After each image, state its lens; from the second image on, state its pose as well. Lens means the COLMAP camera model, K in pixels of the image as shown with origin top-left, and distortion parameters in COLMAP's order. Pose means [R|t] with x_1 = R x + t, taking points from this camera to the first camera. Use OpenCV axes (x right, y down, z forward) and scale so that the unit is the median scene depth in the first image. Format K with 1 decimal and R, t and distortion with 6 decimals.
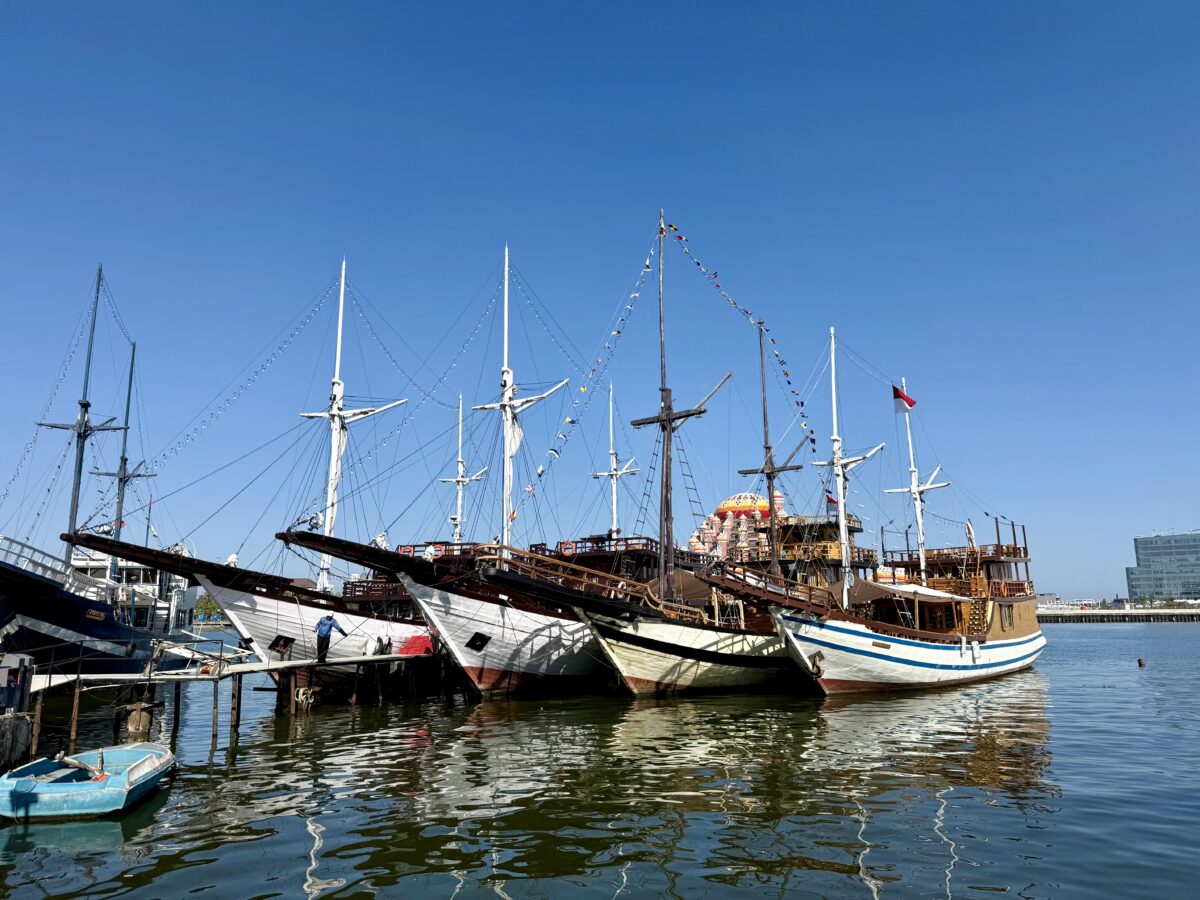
lens RADIAL K [[840.1, 0, 598.9], [0, 840.1, 452.0], [0, 0, 1]] dist [0.010003, -0.000754]
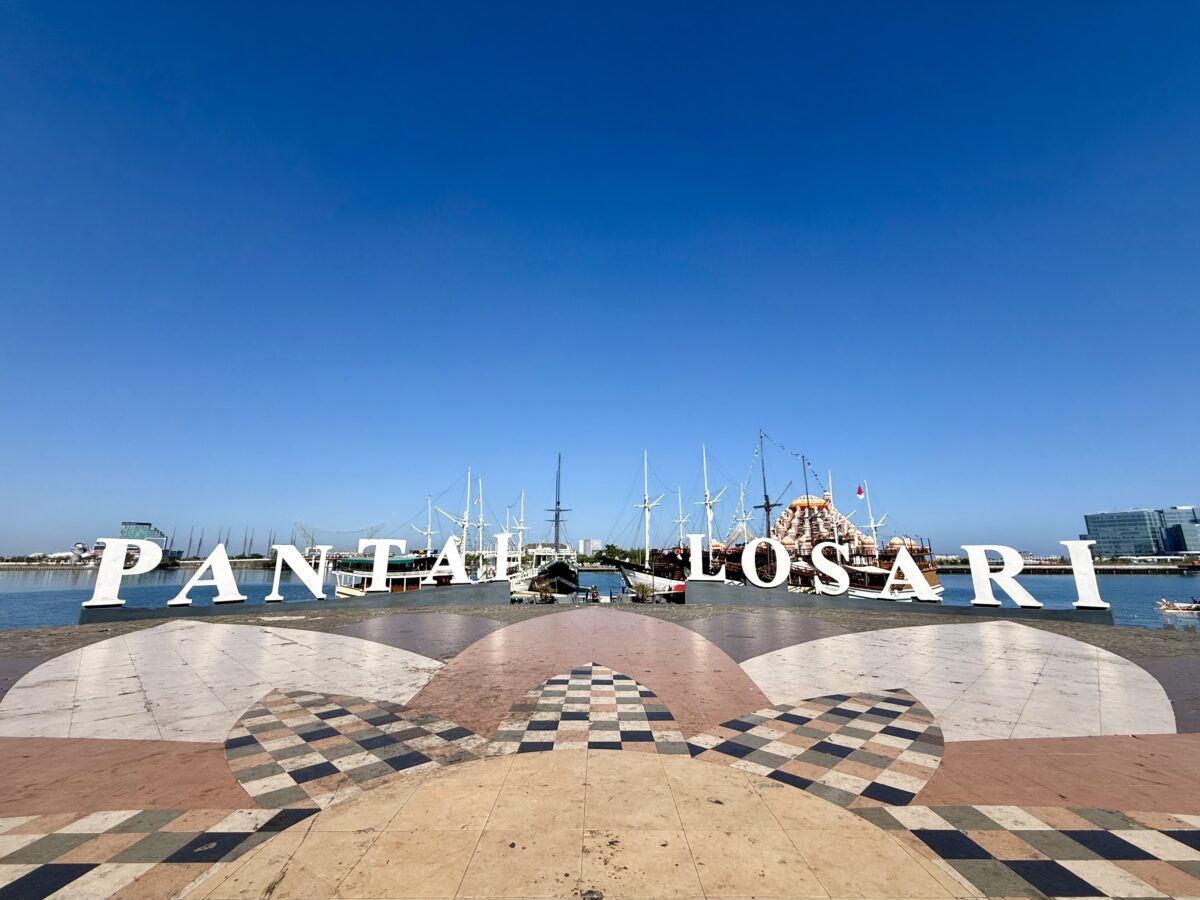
lens RADIAL K [[484.2, 0, 603.6], [0, 484.2, 448.3], [0, 0, 1]] dist [-0.000460, 0.000074]
pose [[0.973956, -0.049145, -0.221348, -0.078253], [0.039508, 0.998077, -0.047758, -0.169023], [0.223269, 0.037769, 0.974025, -0.654145]]
